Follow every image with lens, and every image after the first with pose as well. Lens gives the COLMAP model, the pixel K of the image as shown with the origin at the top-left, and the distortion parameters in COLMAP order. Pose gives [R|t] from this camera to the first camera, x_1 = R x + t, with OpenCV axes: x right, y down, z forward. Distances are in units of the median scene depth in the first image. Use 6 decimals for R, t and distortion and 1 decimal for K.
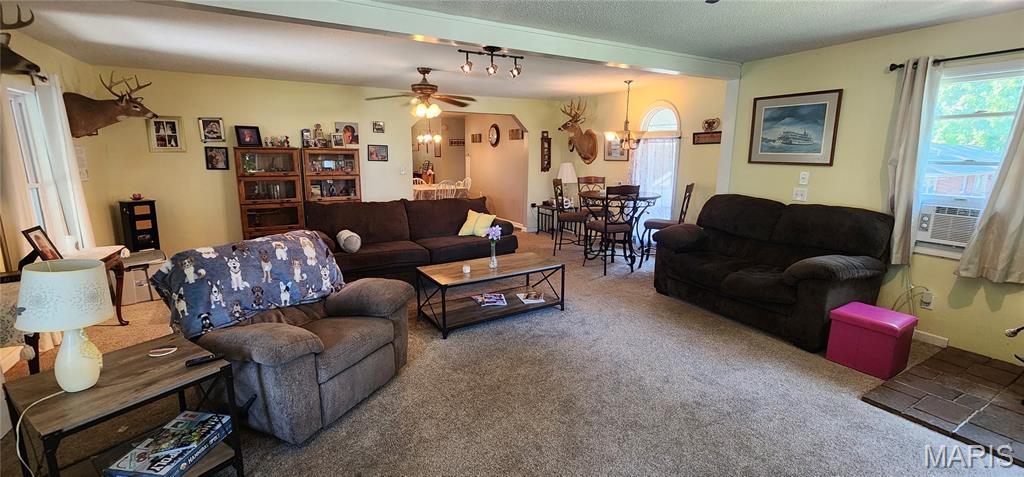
lens RADIAL K [[417.8, 0, 509.1], [0, 417.8, 225.9], [0, 0, 1]] dist [0.000712, 0.000198]
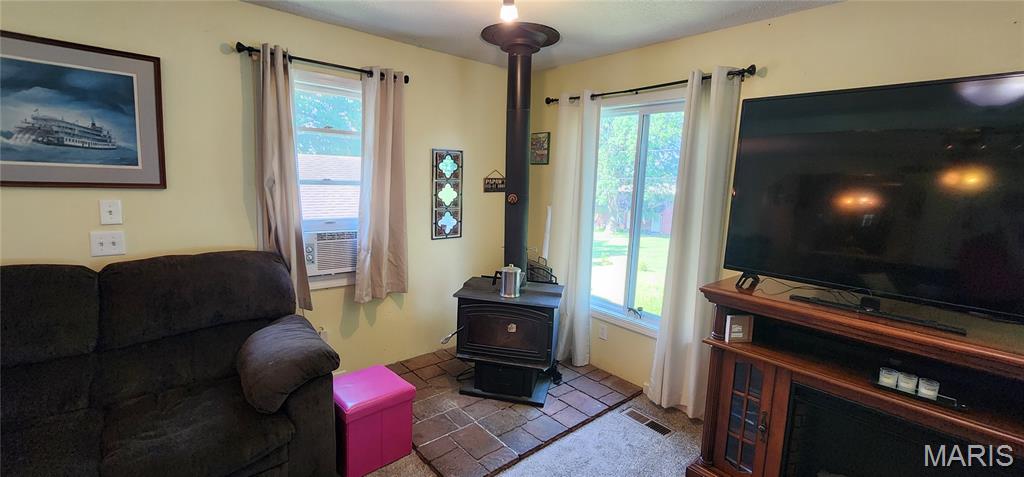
lens RADIAL K [[417.8, 0, 509.1], [0, 417.8, 225.9], [0, 0, 1]] dist [0.000712, 0.000198]
pose [[-0.211067, -0.135951, 0.967971, 0.086216], [0.121683, 0.978923, 0.164022, -0.123169], [-0.969868, 0.152405, -0.190076, 0.618540]]
